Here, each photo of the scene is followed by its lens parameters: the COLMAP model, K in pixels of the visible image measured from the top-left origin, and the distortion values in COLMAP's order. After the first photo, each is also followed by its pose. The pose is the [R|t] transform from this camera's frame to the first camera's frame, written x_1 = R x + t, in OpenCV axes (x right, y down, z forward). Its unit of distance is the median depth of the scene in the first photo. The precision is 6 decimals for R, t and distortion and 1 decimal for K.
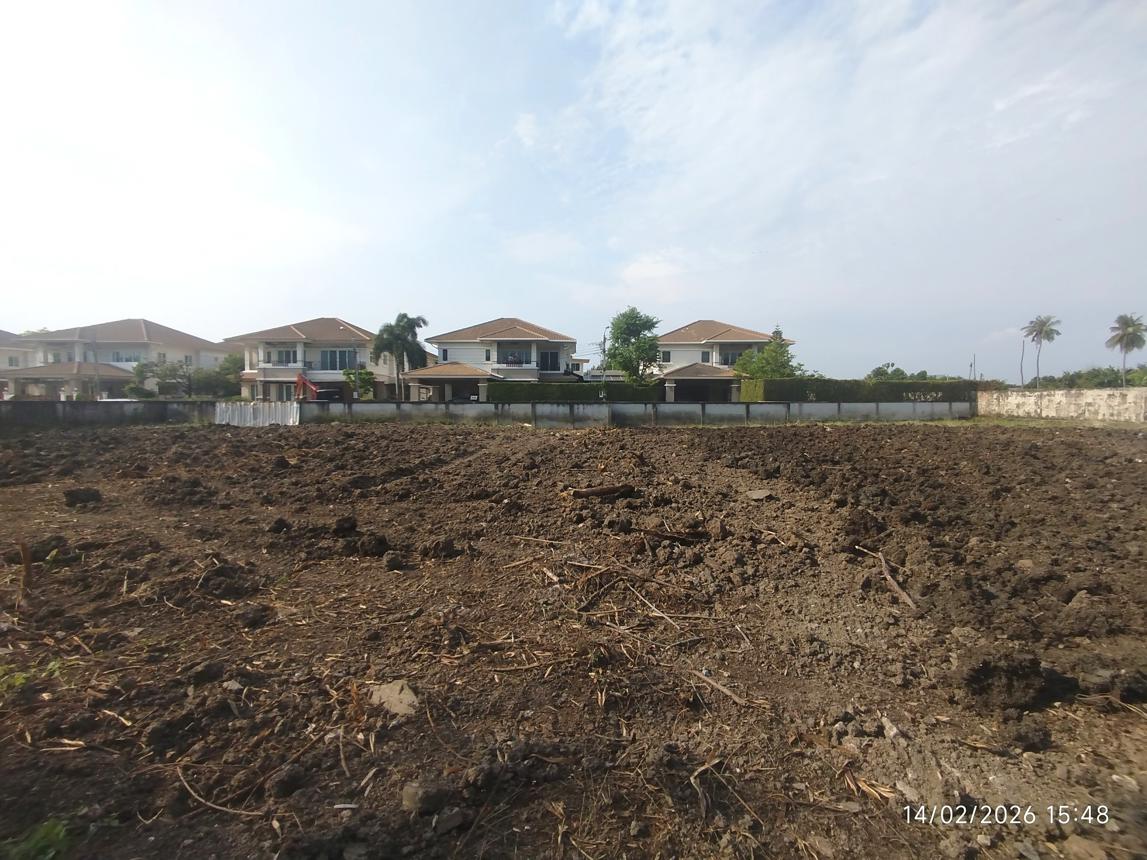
lens RADIAL K [[531.3, 0, 578.9], [0, 531.3, 423.5], [0, 0, 1]] dist [0.002829, 0.002218]
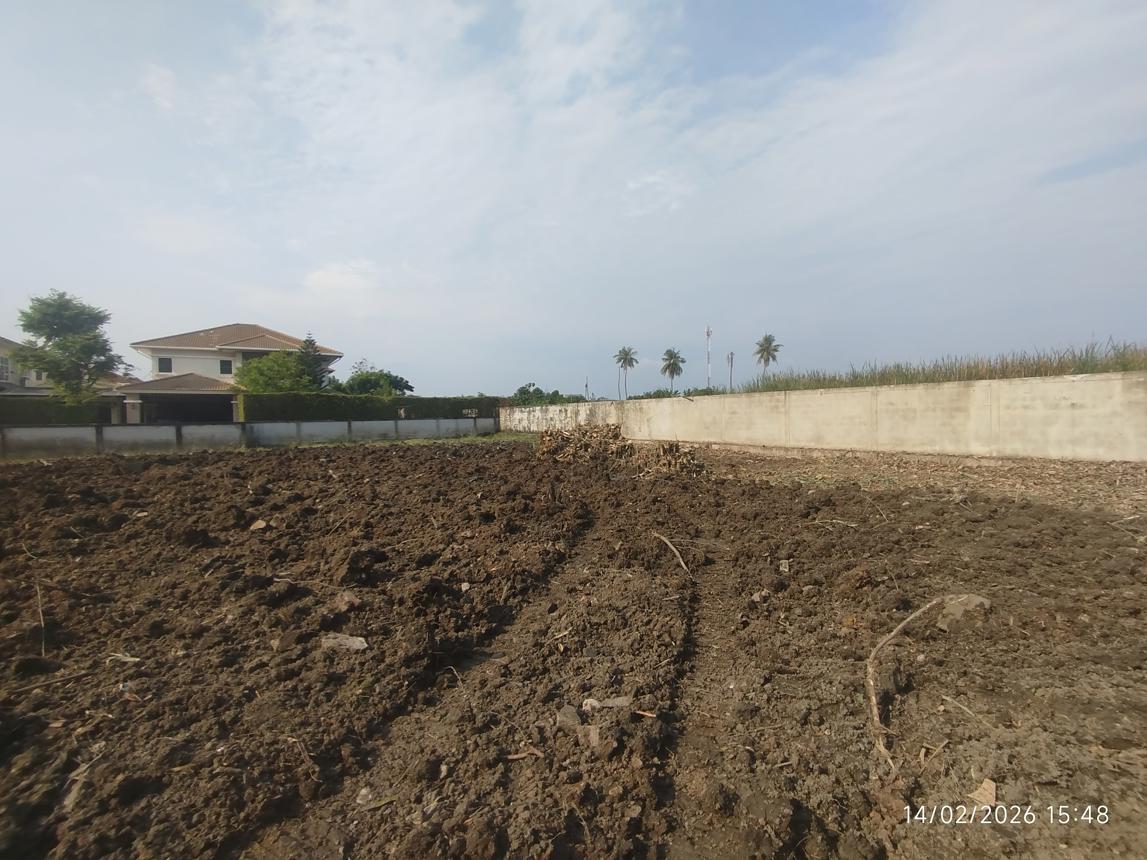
lens RADIAL K [[531.3, 0, 574.8], [0, 531.3, 429.5], [0, 0, 1]] dist [0.002829, 0.002218]
pose [[0.855083, -0.026388, 0.517819, 2.352614], [0.038421, 0.999183, -0.012528, 0.003179], [-0.517065, 0.030608, 0.855399, 0.286436]]
